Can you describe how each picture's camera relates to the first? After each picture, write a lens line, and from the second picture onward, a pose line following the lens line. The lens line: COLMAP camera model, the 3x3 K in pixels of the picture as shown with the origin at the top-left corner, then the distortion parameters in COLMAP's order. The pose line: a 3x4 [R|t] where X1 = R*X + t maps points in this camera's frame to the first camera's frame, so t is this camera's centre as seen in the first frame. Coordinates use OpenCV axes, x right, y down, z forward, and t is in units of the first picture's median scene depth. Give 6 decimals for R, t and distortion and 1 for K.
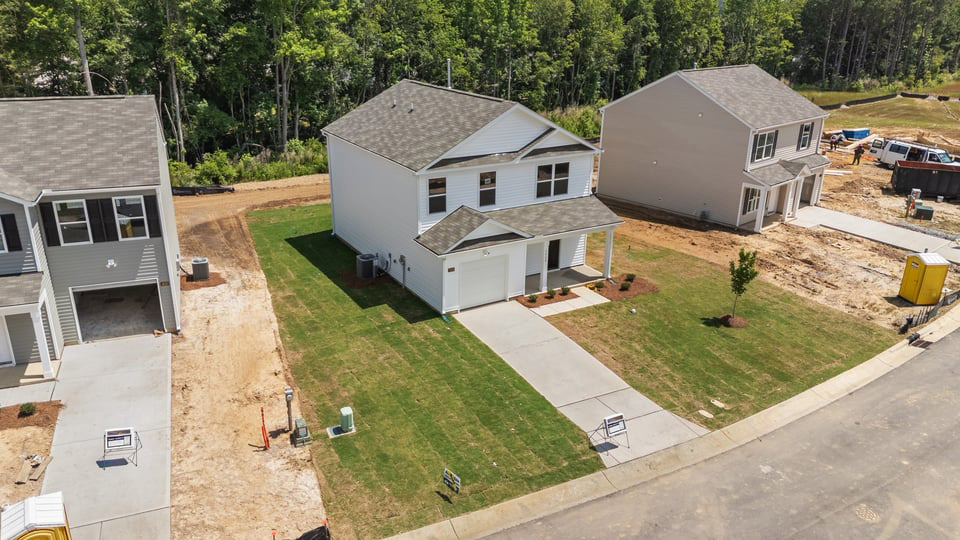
lens RADIAL K [[738.7, 0, 480.0], [0, 738.7, 270.0], [0, 0, 1]] dist [0.004719, -0.006295]
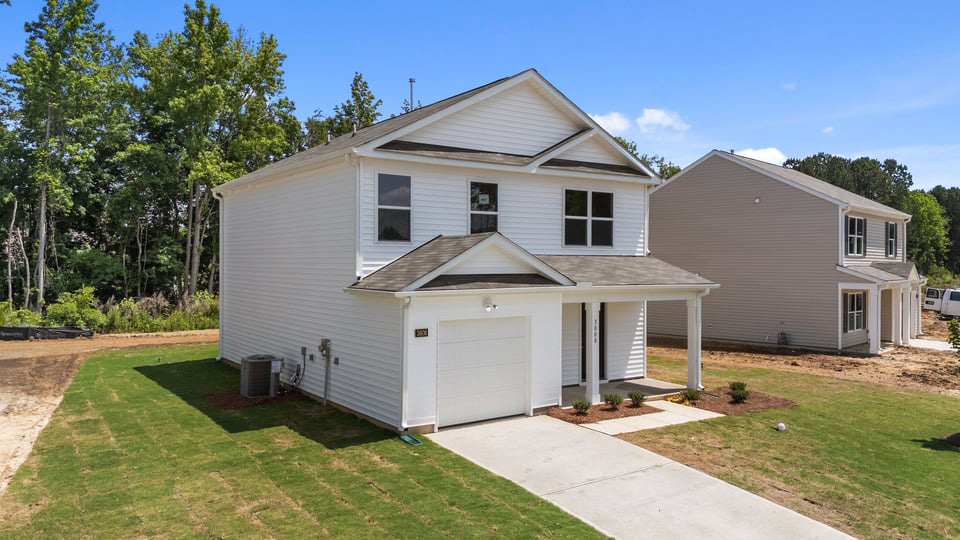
lens RADIAL K [[710.0, 0, 478.5], [0, 710.0, 250.0], [0, 0, 1]] dist [0.012943, 0.000590]
pose [[0.997621, -0.007071, 0.068576, -0.031359], [0.032437, 0.925886, -0.376409, 0.120557], [-0.060832, 0.377738, 0.923912, 0.518097]]
